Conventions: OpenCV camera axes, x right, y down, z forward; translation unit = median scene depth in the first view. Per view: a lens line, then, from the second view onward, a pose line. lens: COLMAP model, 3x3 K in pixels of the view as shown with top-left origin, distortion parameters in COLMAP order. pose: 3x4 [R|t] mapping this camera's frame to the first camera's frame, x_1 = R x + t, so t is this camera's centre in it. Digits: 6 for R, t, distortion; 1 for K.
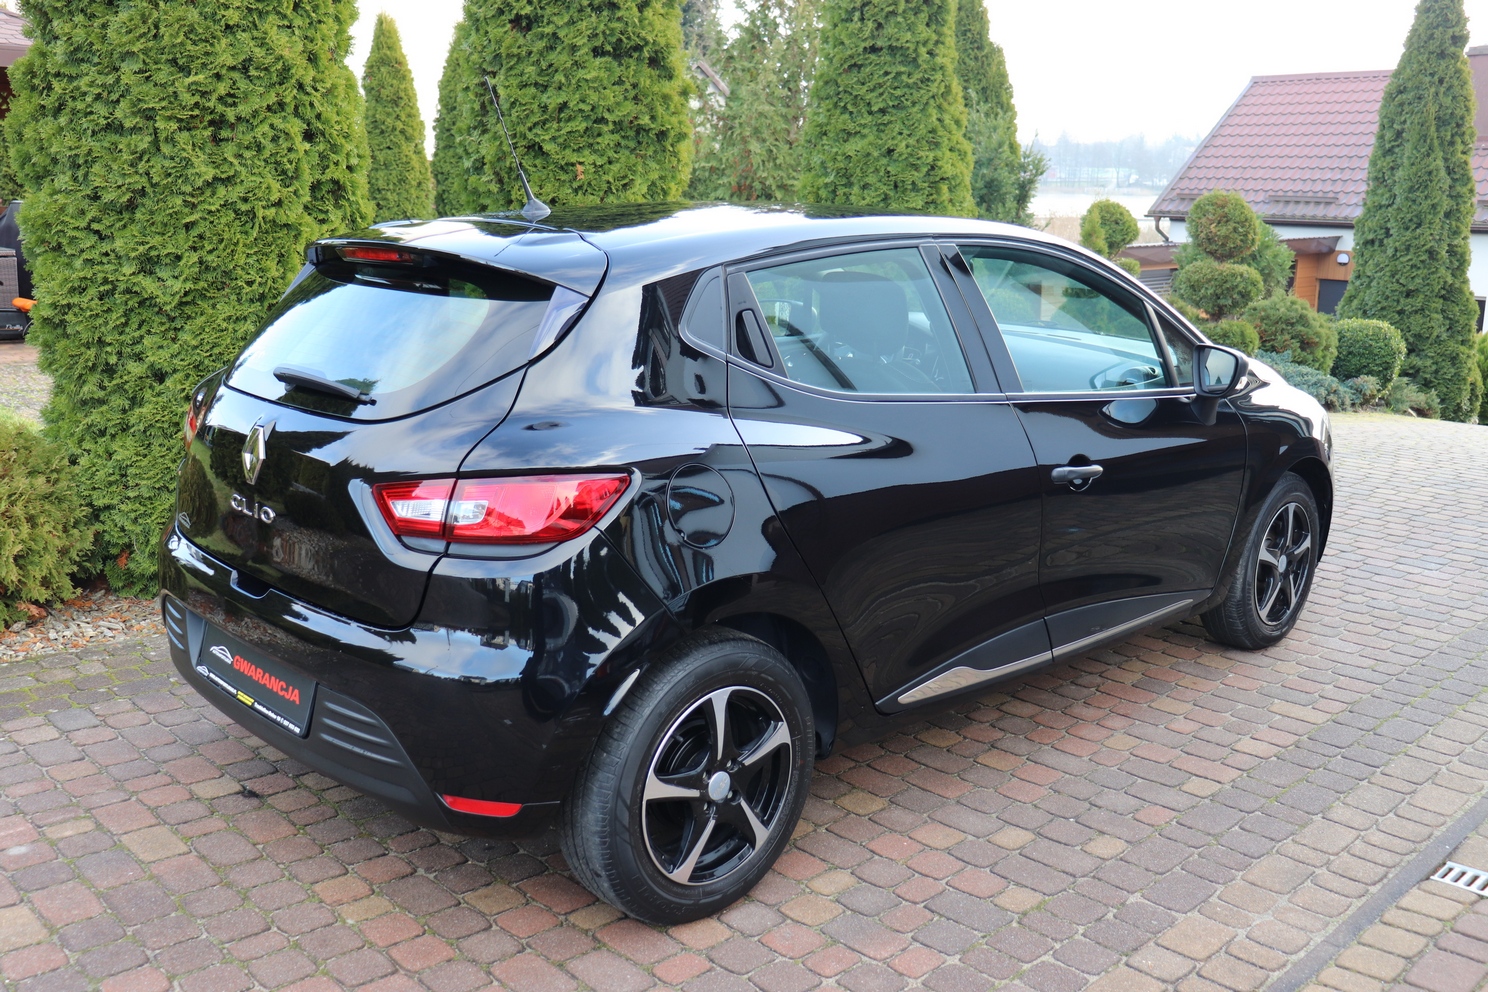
lens RADIAL K [[1390.9, 0, 744.0], [0, 1390.9, 496.0], [0, 0, 1]] dist [-0.083697, -0.004085]
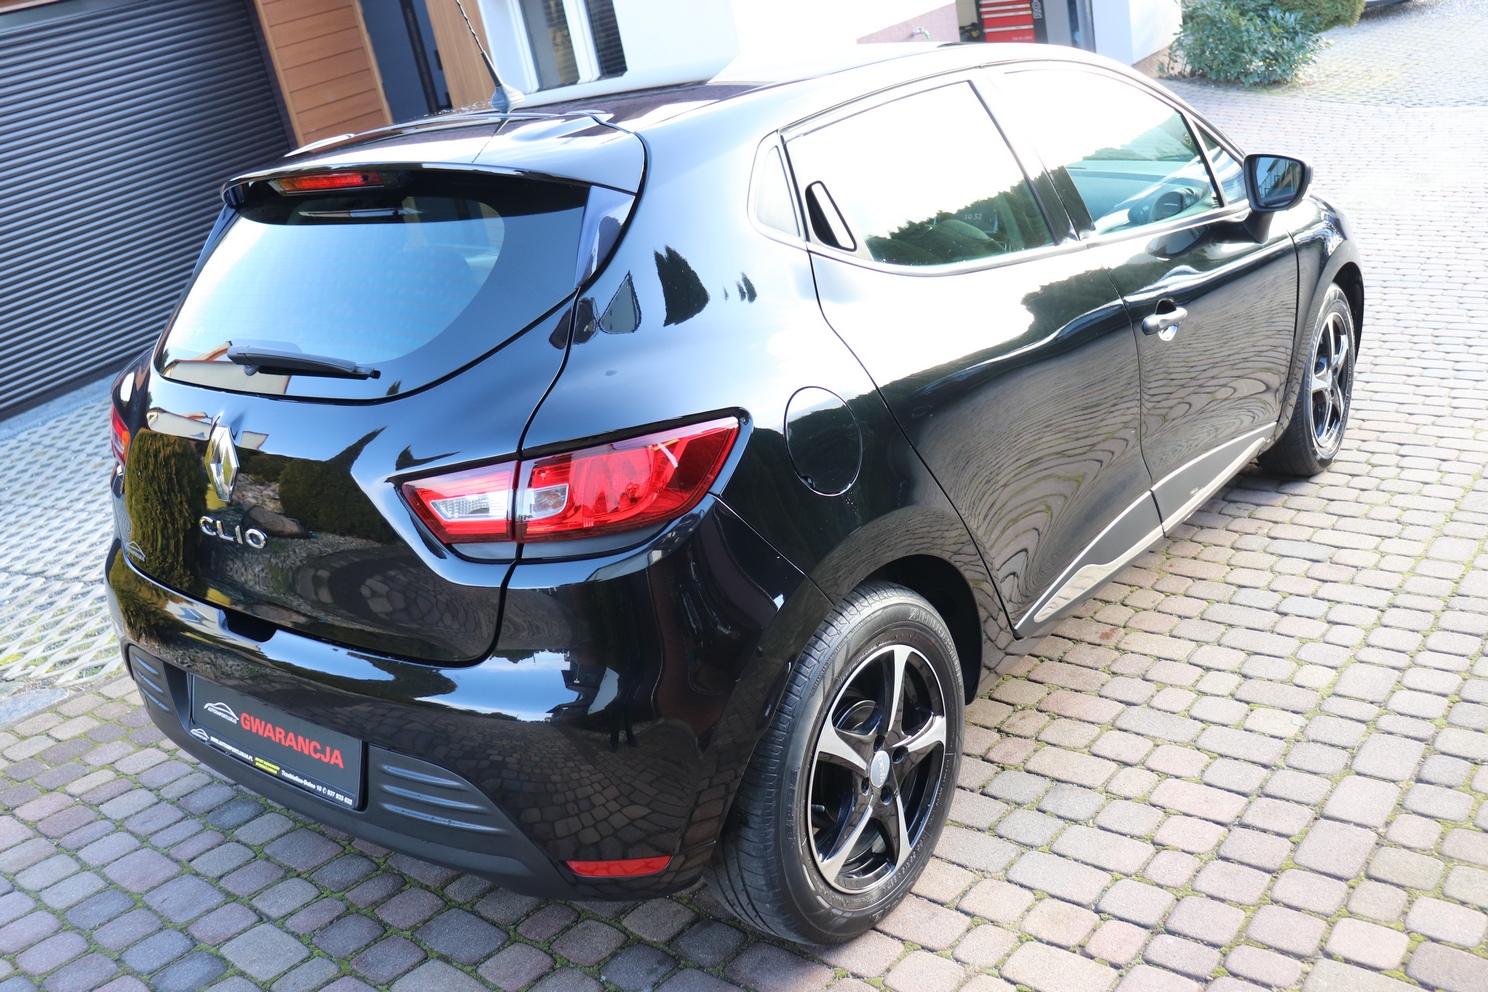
lens RADIAL K [[1353.5, 0, 739.2], [0, 1353.5, 489.7], [0, 0, 1]] dist [-0.148042, 0.168263]
pose [[0.983538, -0.161620, 0.080816, -0.134728], [0.153435, 0.983194, 0.098929, -0.045652], [-0.095447, -0.084900, 0.991807, 0.232555]]
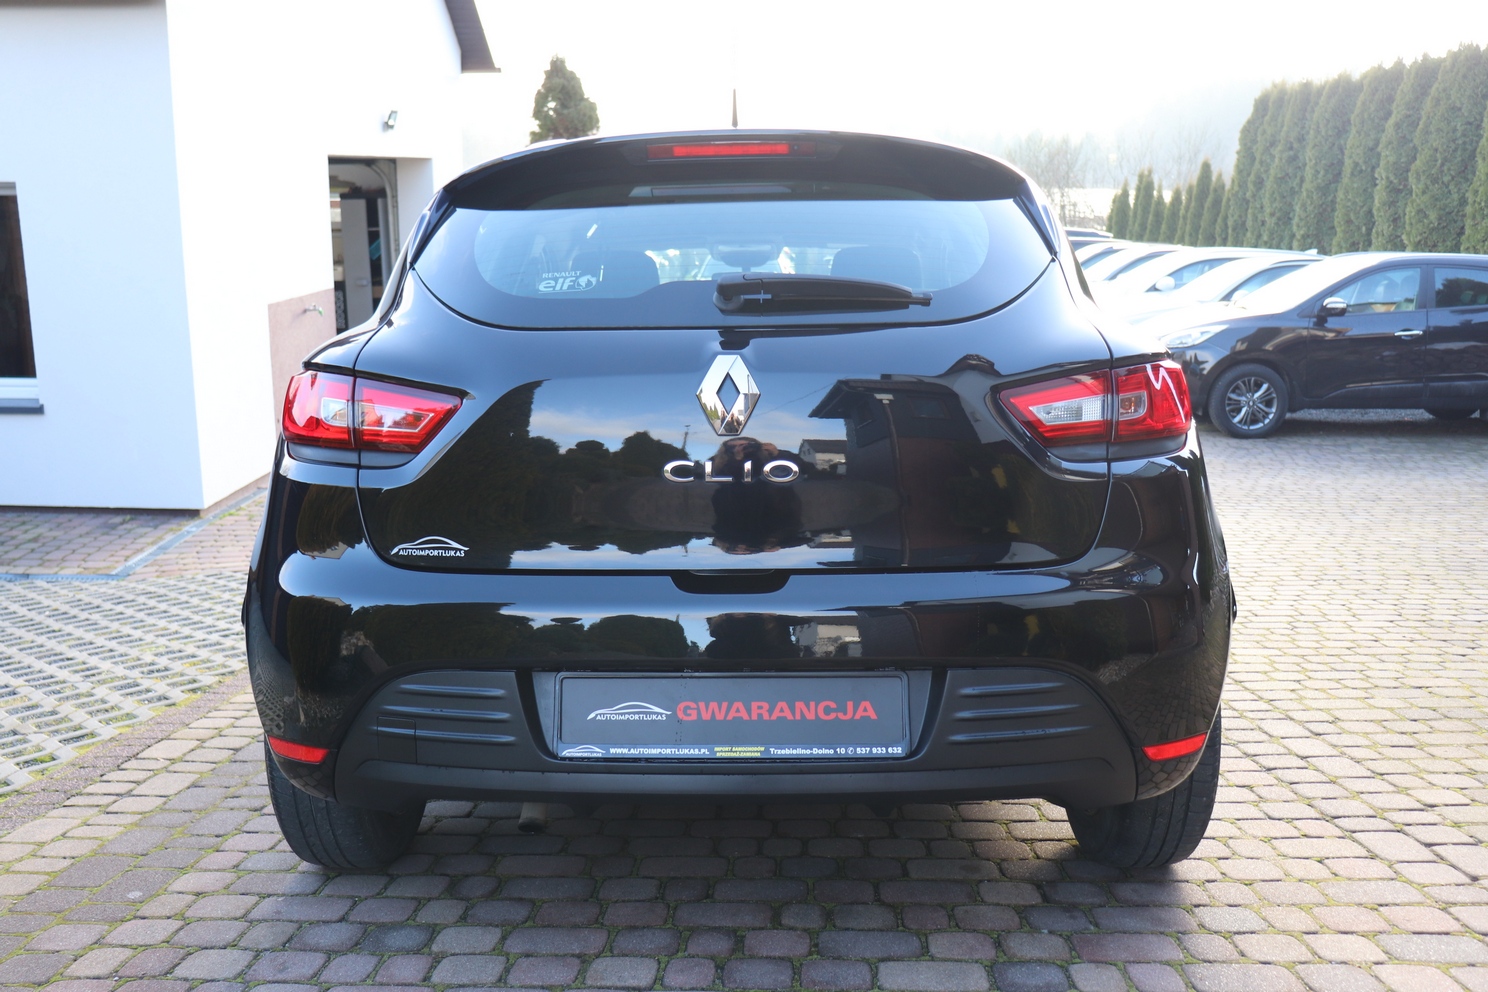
lens RADIAL K [[1353.5, 0, 739.2], [0, 1353.5, 489.7], [0, 0, 1]] dist [-0.148042, 0.168263]
pose [[0.711001, -0.088031, 0.697659, -0.850406], [0.178109, 0.982325, -0.057565, 0.059748], [-0.680261, 0.165188, 0.714113, 0.515498]]
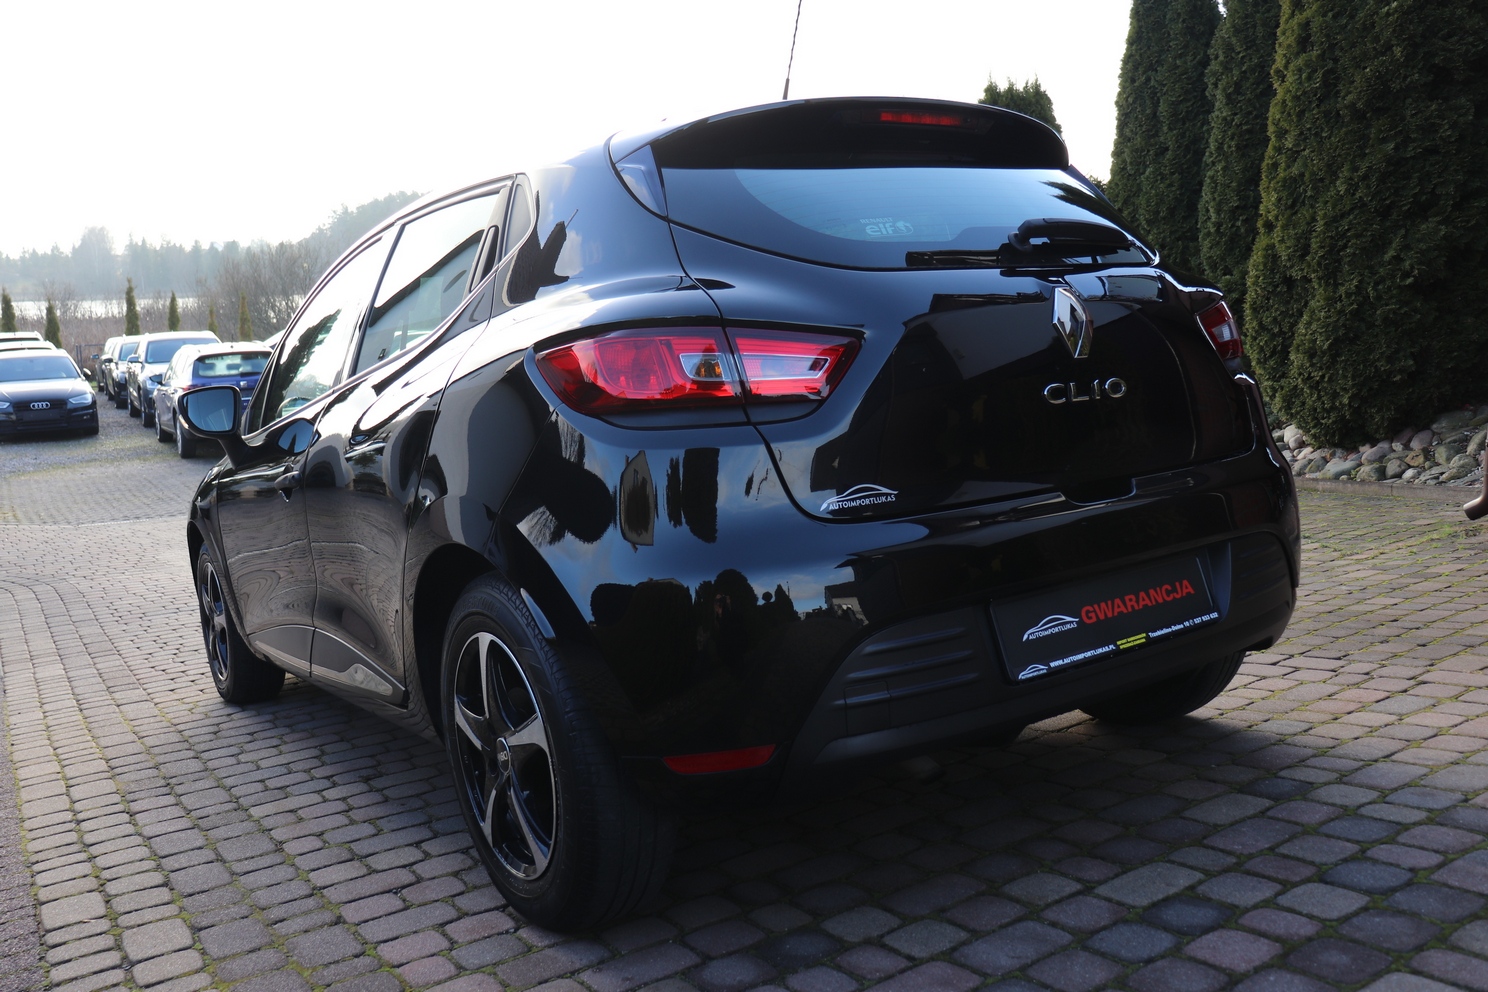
lens RADIAL K [[1236.0, 0, 743.7], [0, 1236.0, 491.5], [0, 0, 1]] dist [-0.177584, 0.165982]
pose [[0.177127, -0.100190, 0.979075, -1.084014], [0.320970, 0.946295, 0.038768, -0.025909], [-0.930379, 0.307387, 0.199772, 1.077455]]
